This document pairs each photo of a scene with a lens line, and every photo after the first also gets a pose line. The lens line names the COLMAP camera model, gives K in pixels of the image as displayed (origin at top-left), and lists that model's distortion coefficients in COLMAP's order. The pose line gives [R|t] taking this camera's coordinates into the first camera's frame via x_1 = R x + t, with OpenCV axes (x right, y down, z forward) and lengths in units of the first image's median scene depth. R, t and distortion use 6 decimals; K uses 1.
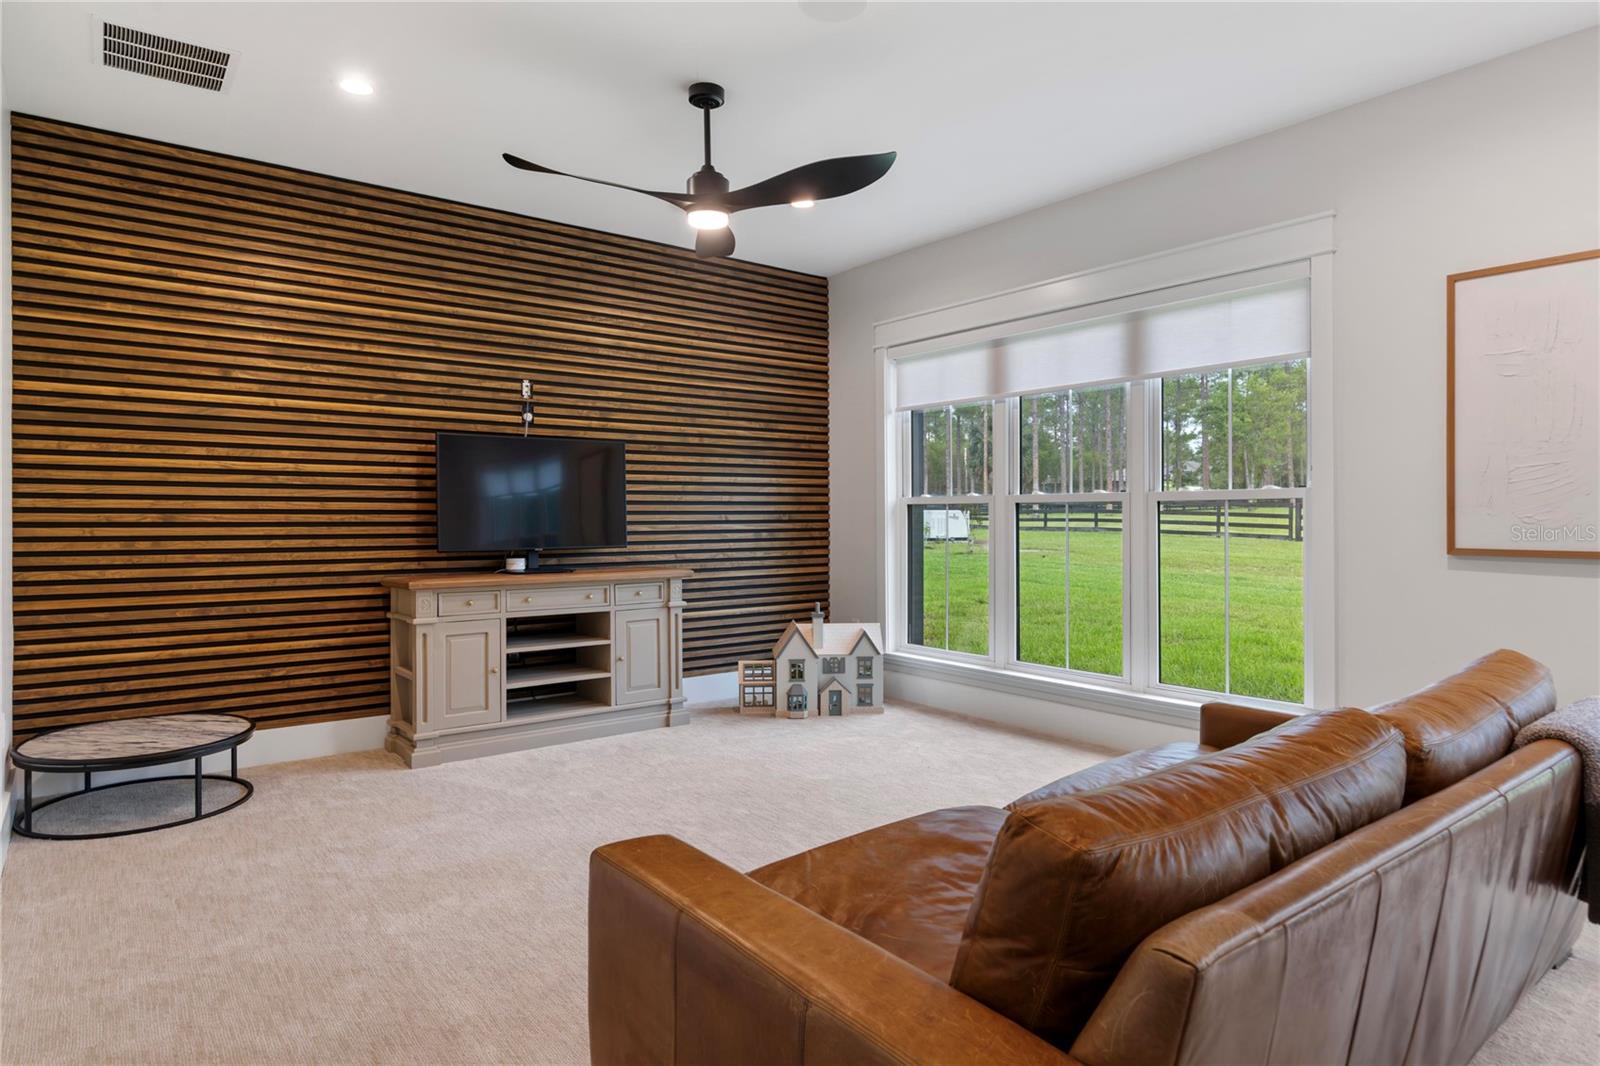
lens RADIAL K [[922.1, 0, 797.8], [0, 922.1, 526.5], [0, 0, 1]] dist [0.004111, -0.000296]
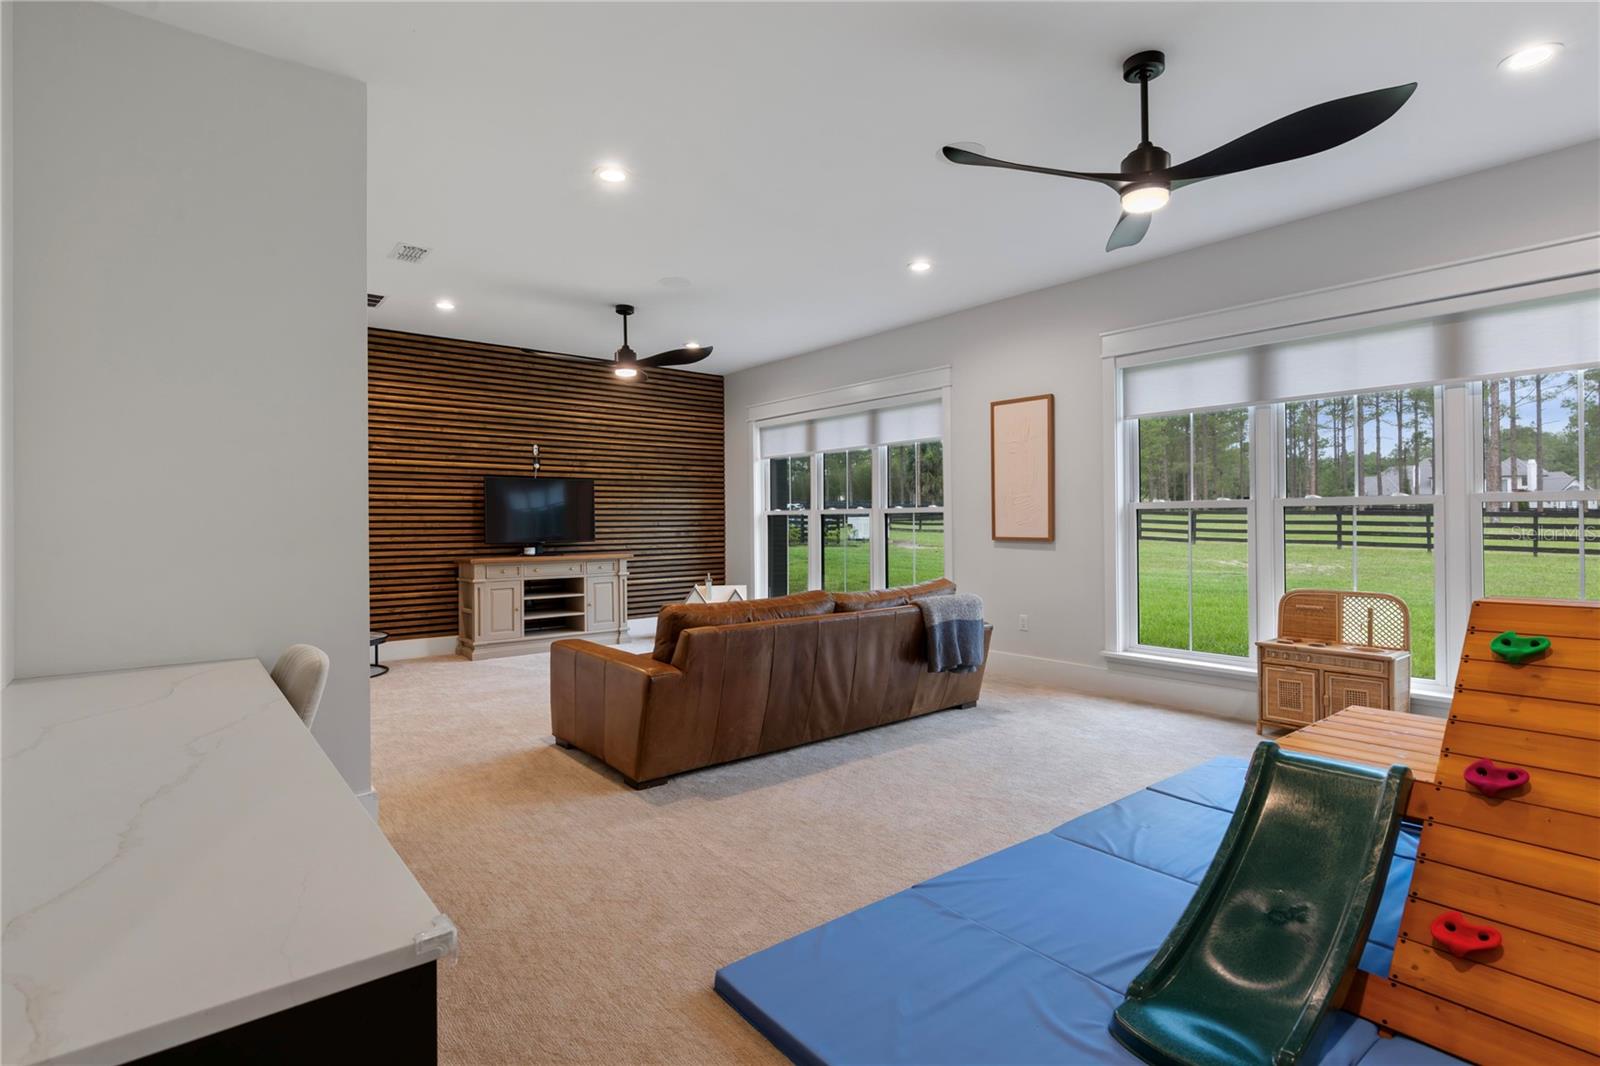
lens RADIAL K [[791.0, 0, 804.1], [0, 791.0, 527.4], [0, 0, 1]] dist [-0.000255, 0.000002]
pose [[0.999568, -0.004938, 0.028965, 0.172448], [0.005085, 0.999975, -0.005008, 0.006464], [-0.028939, 0.005153, 0.999568, -0.517715]]
